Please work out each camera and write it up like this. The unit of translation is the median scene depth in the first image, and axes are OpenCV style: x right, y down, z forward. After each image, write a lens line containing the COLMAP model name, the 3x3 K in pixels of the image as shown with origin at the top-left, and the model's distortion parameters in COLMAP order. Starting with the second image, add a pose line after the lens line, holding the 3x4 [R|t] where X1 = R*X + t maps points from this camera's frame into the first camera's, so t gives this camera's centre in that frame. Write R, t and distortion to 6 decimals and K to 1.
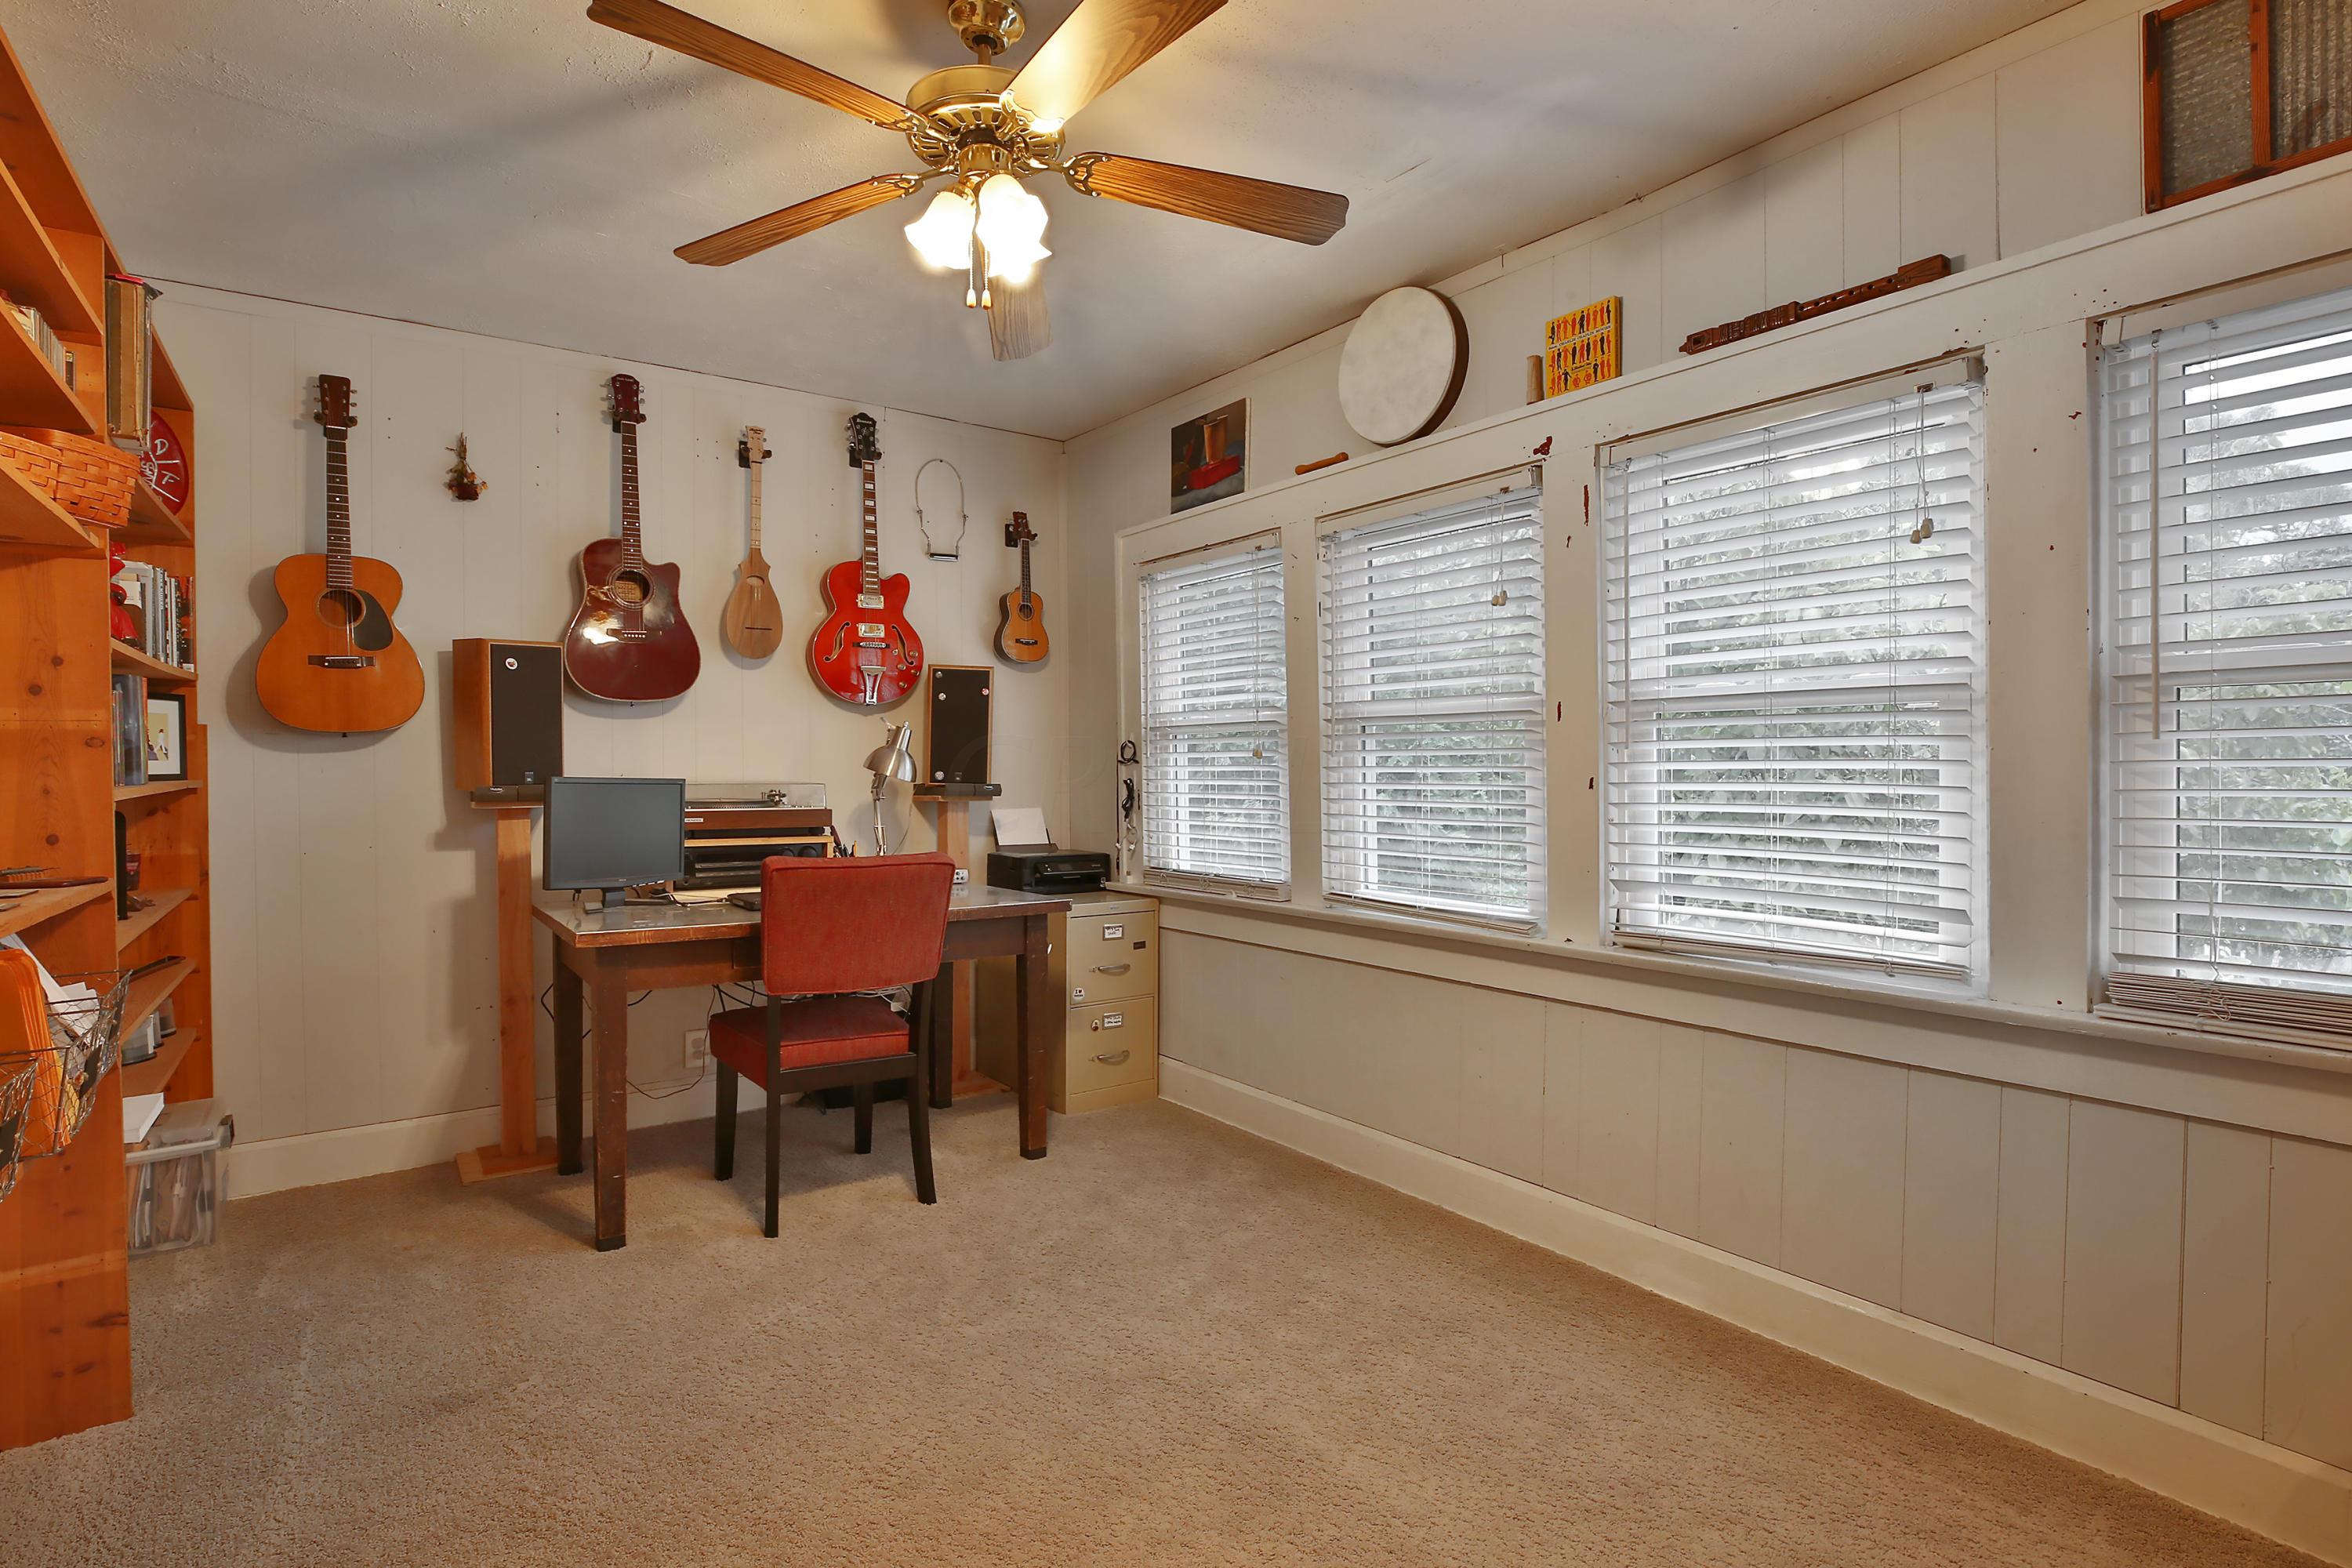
lens RADIAL K [[1133.8, 0, 1169.2], [0, 1133.8, 781.4], [0, 0, 1]] dist [-0.044989, 0.013985]
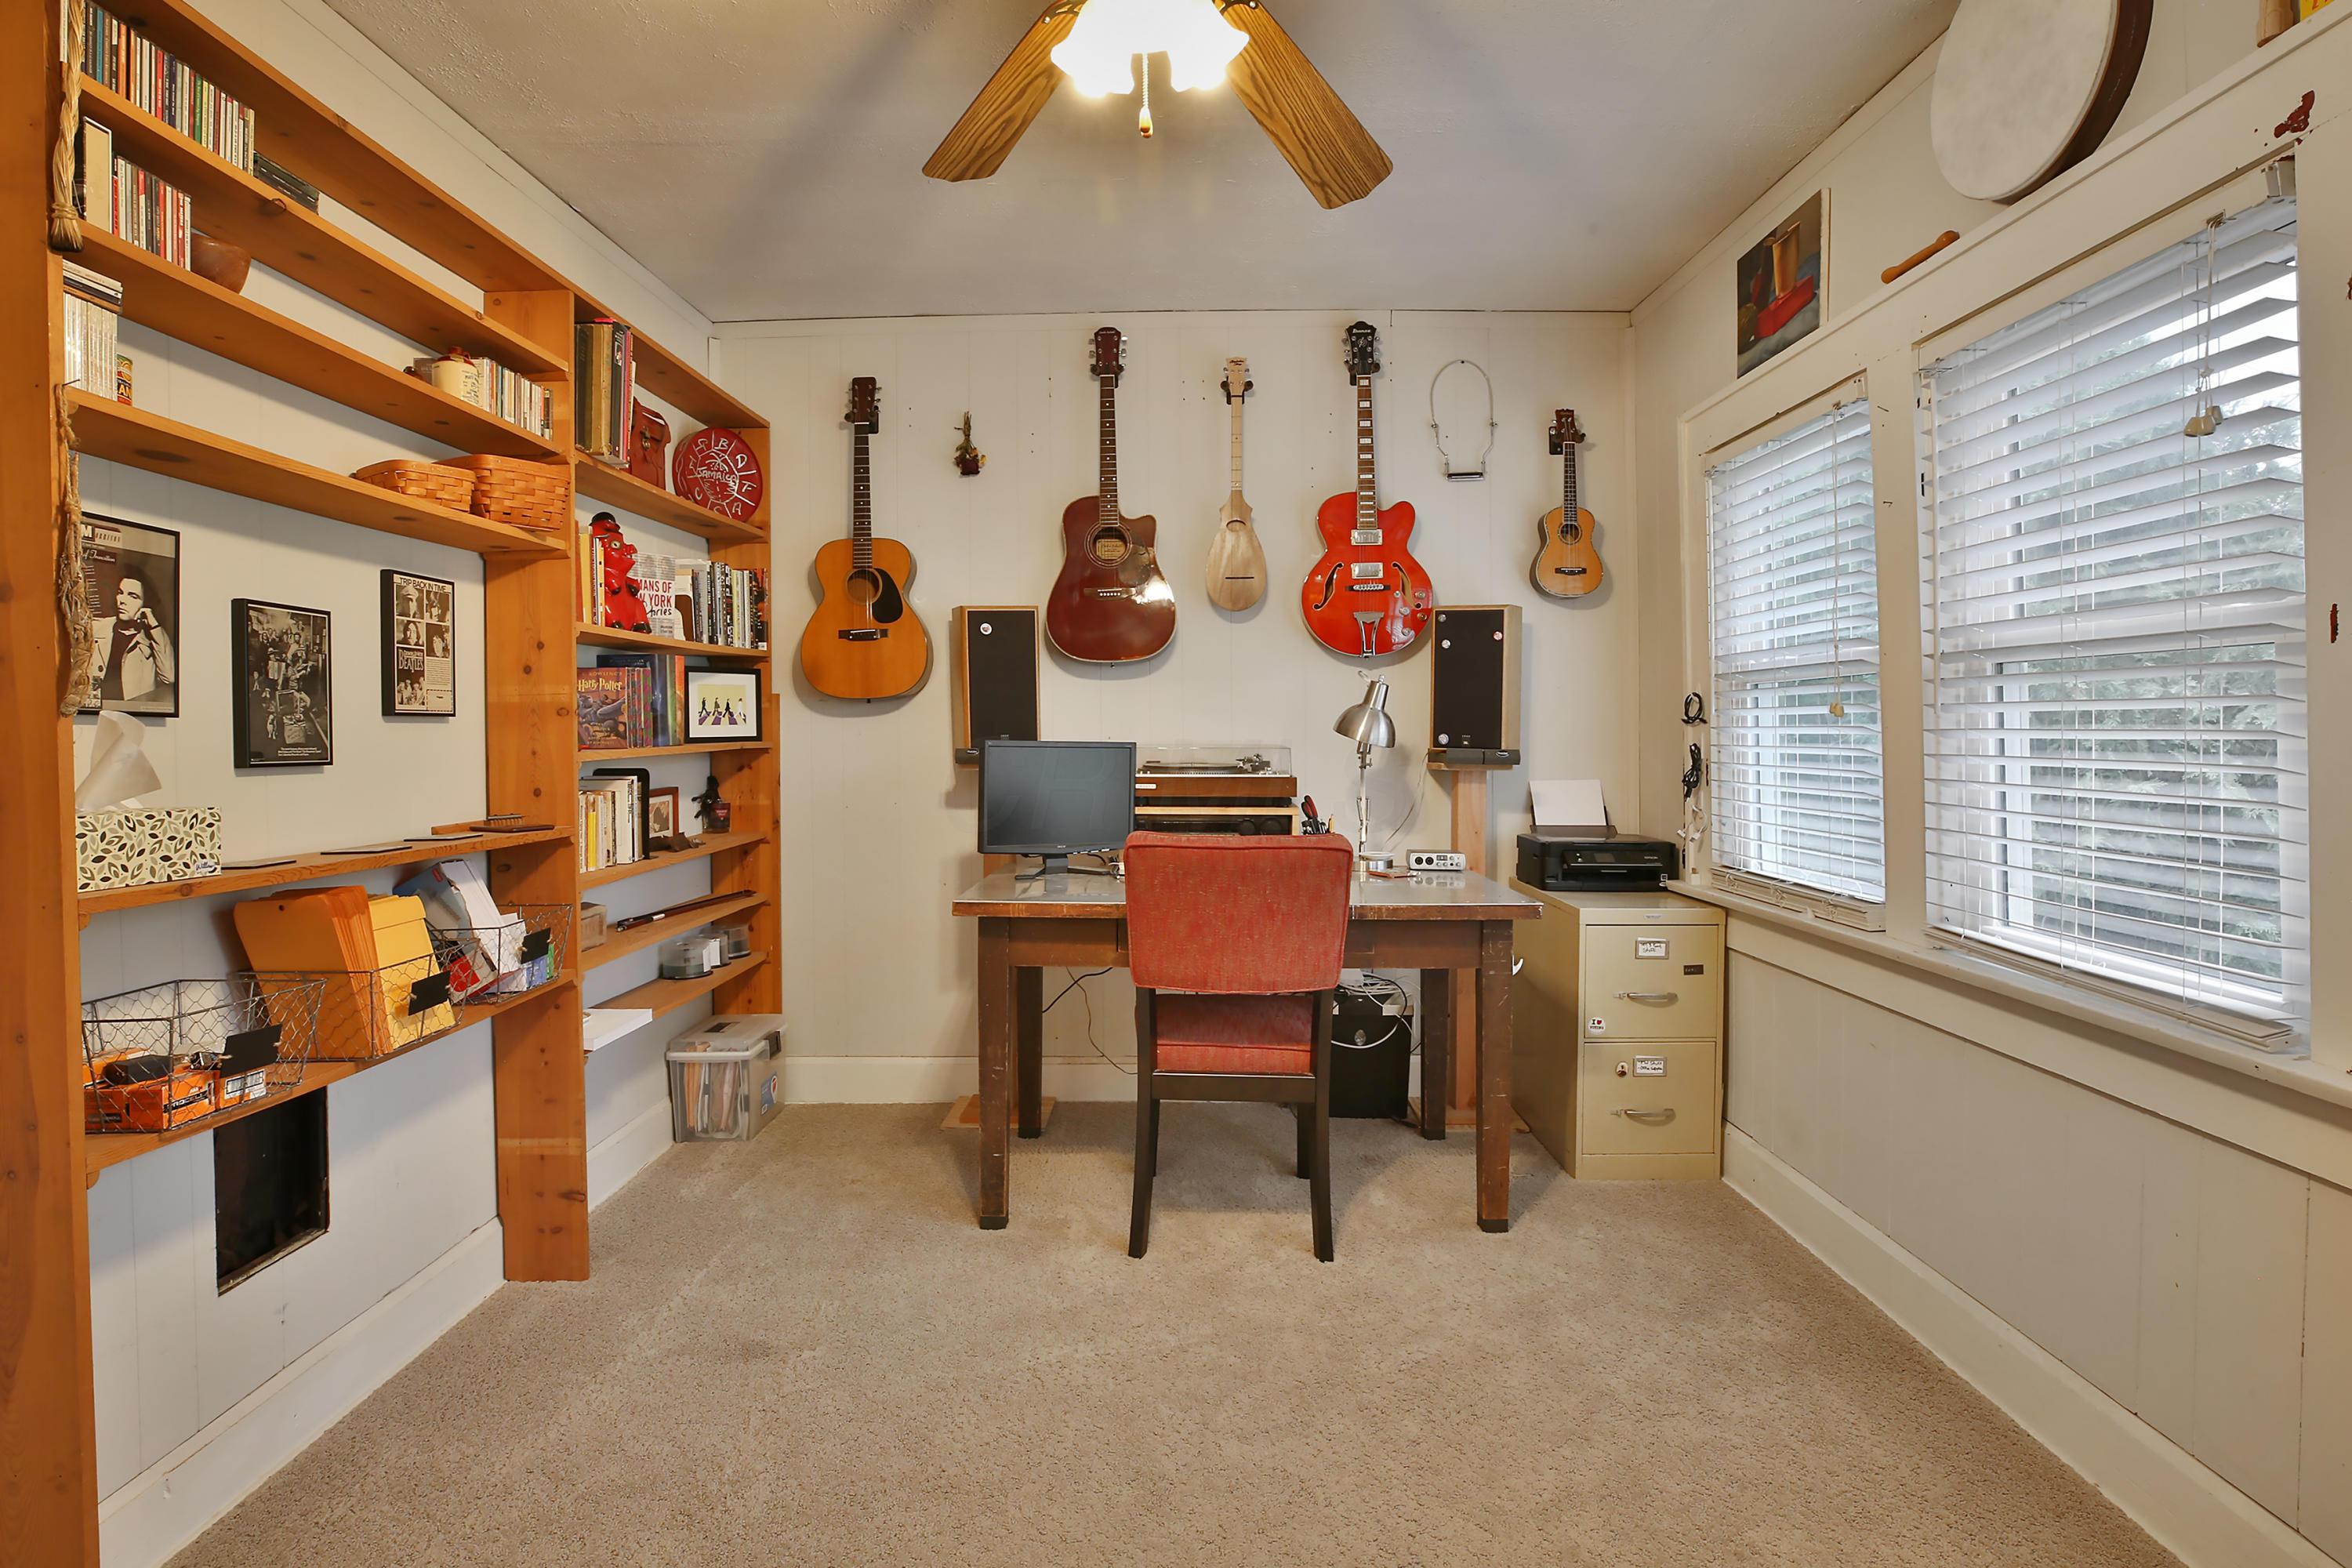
lens RADIAL K [[1206.7, 0, 1113.6], [0, 1206.7, 741.5], [0, 0, 1]] dist [-0.046969, 0.013763]
pose [[0.802135, 0.004881, -0.597123, 0.155729], [-0.004436, 0.999988, 0.002215, -0.004979], [0.597126, 0.000872, 0.802147, 0.174261]]
